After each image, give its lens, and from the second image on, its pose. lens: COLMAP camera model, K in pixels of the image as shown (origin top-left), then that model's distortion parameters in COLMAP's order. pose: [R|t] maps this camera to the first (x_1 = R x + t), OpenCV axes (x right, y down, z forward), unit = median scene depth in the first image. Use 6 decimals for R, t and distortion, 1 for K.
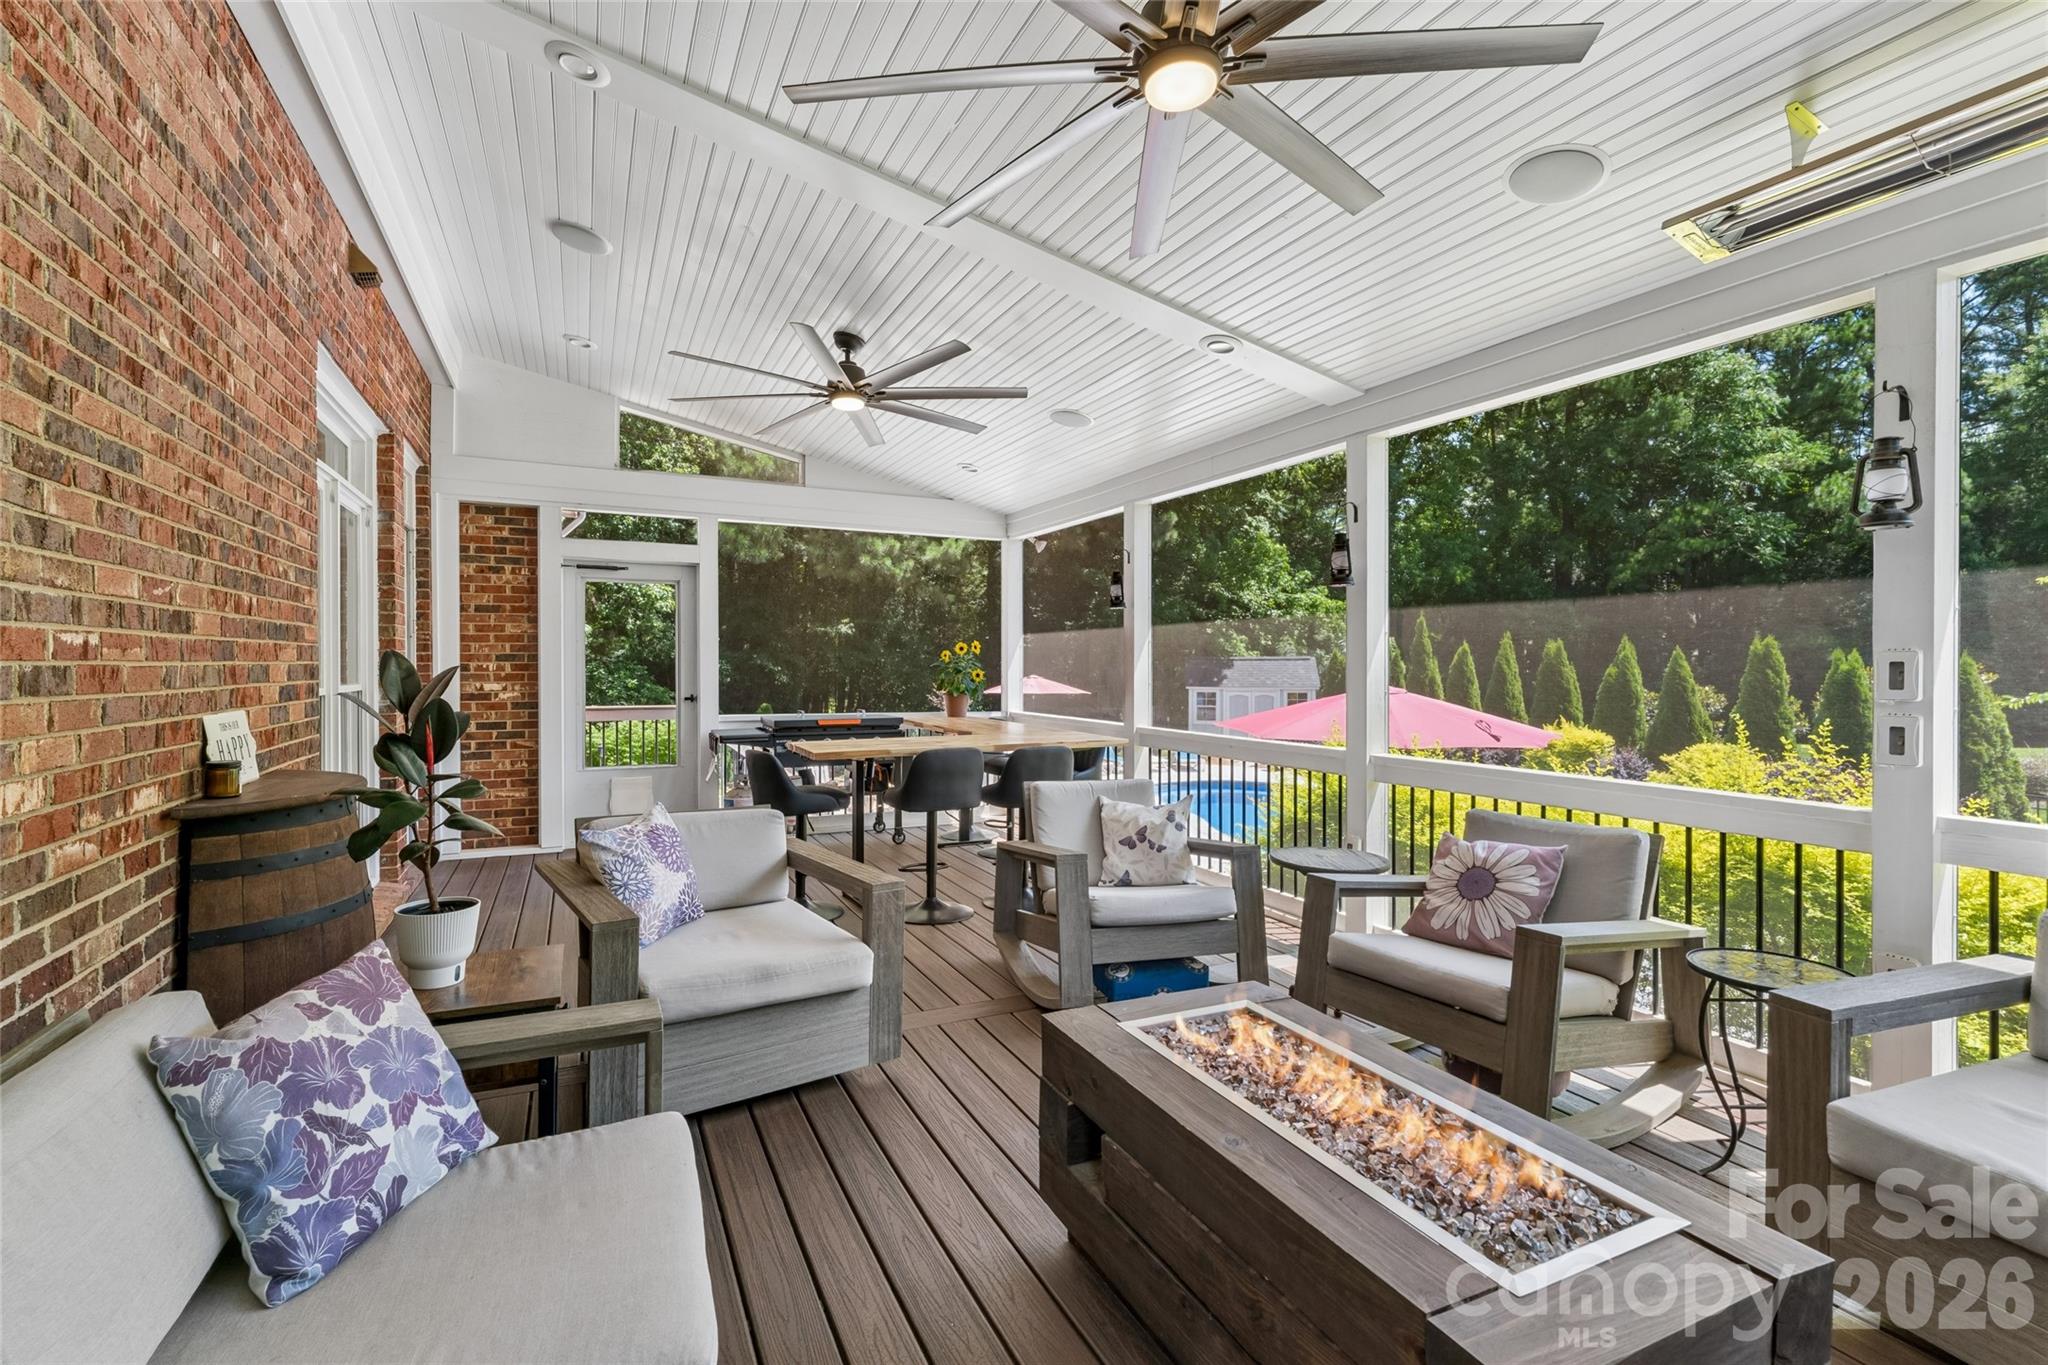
lens RADIAL K [[916.2, 0, 1022.8], [0, 916.2, 674.2], [0, 0, 1]] dist [-0.003767, -0.000413]
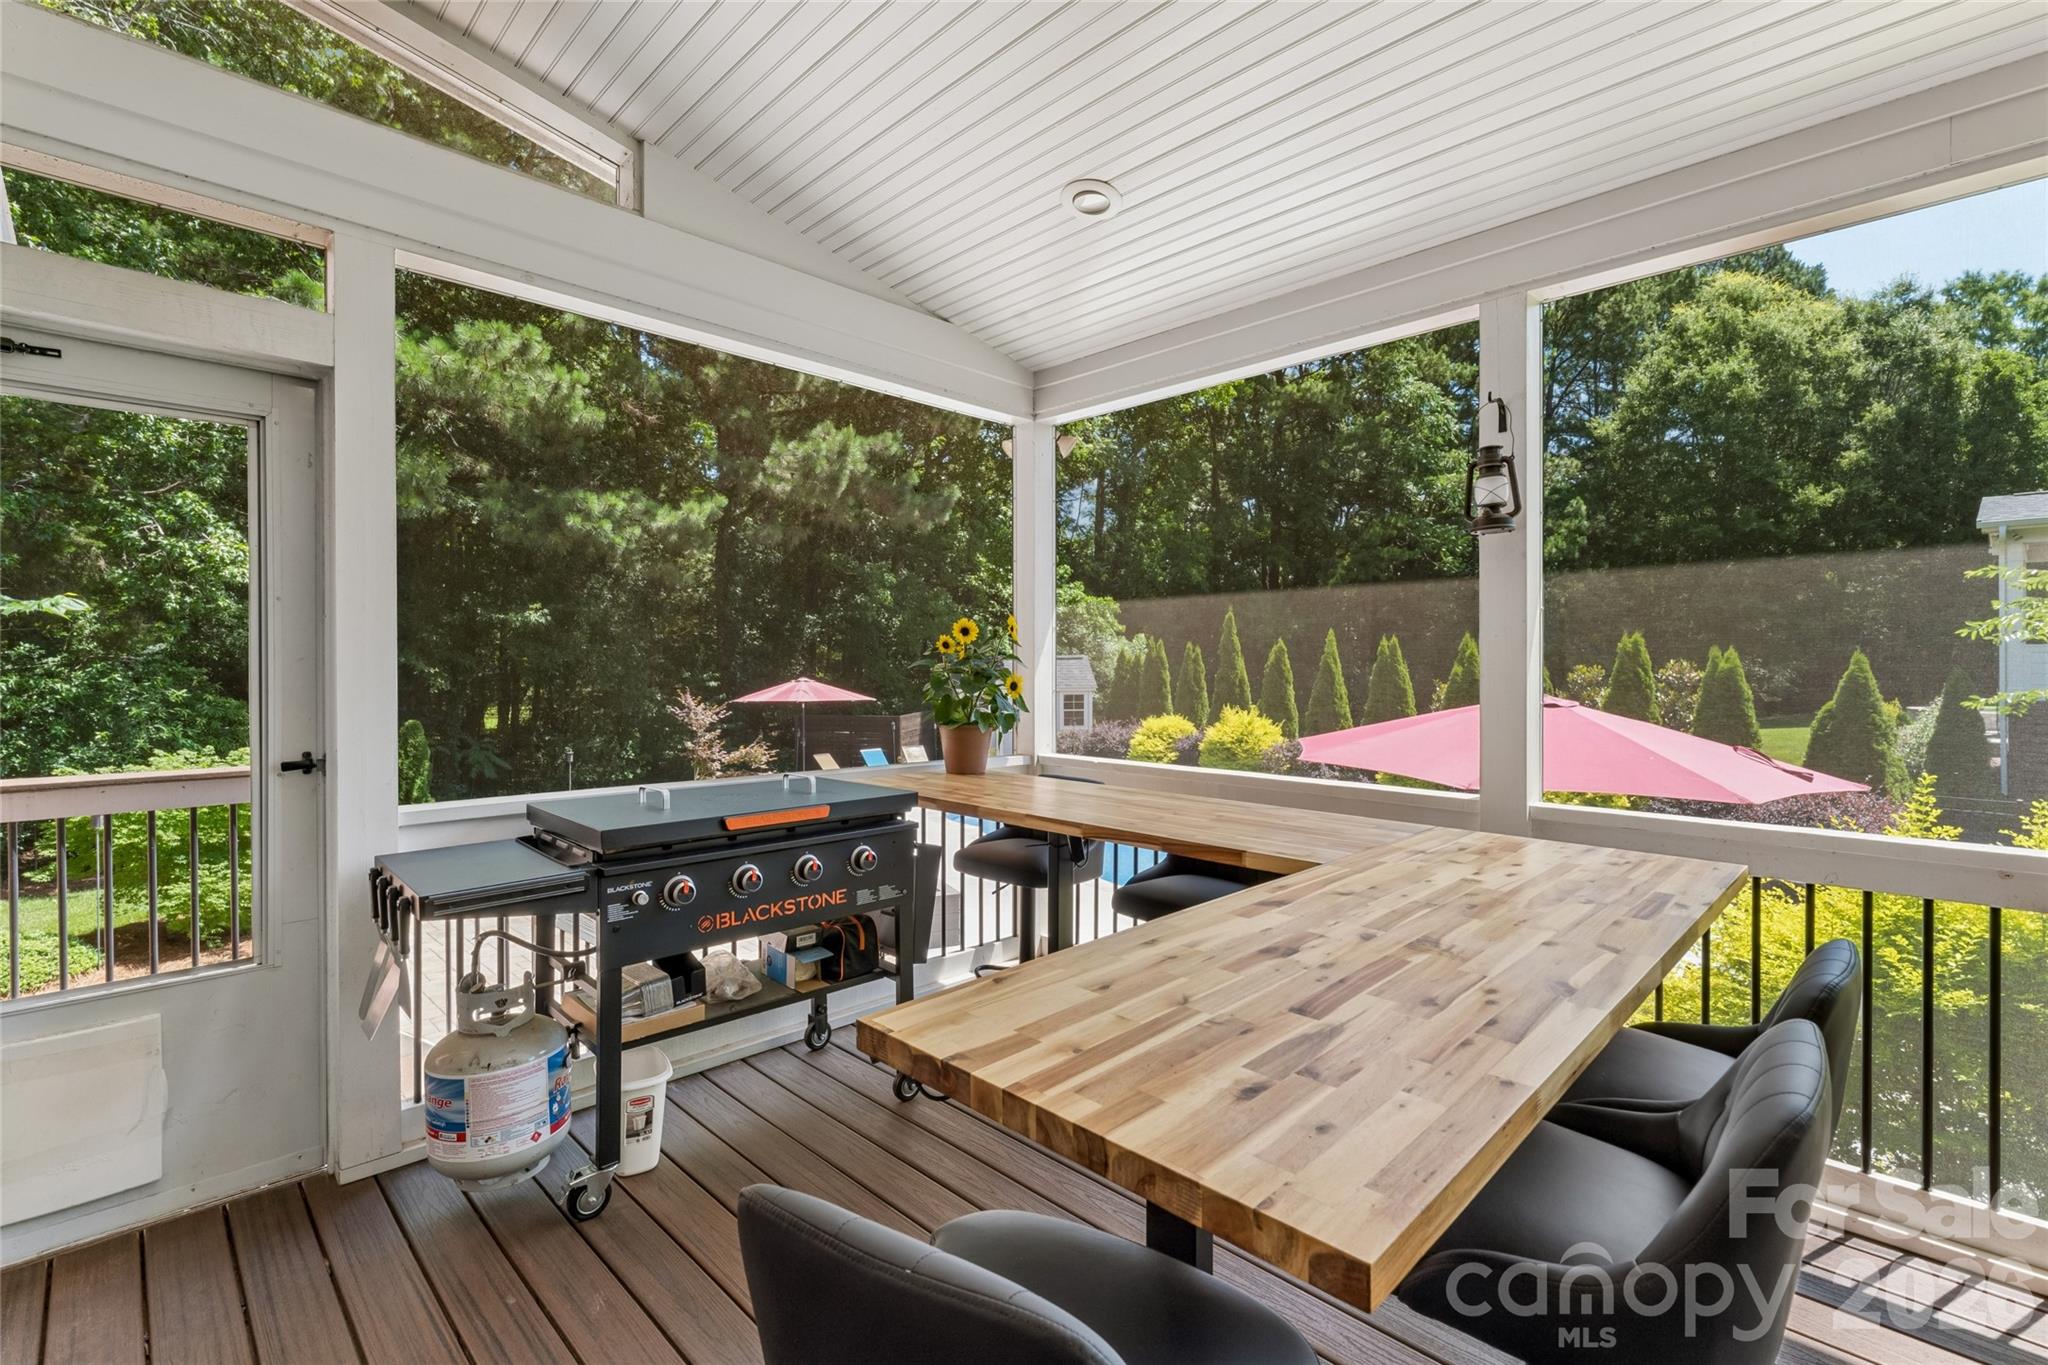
lens RADIAL K [[916.2, 0, 1020.4], [0, 916.2, 673.1], [0, 0, 1]] dist [-0.003767, -0.000413]
pose [[0.945925, -0.005605, 0.324338, -0.075132], [0.005797, 0.999983, 0.000374, -0.002201], [-0.324335, 0.001527, 0.945941, 0.201772]]
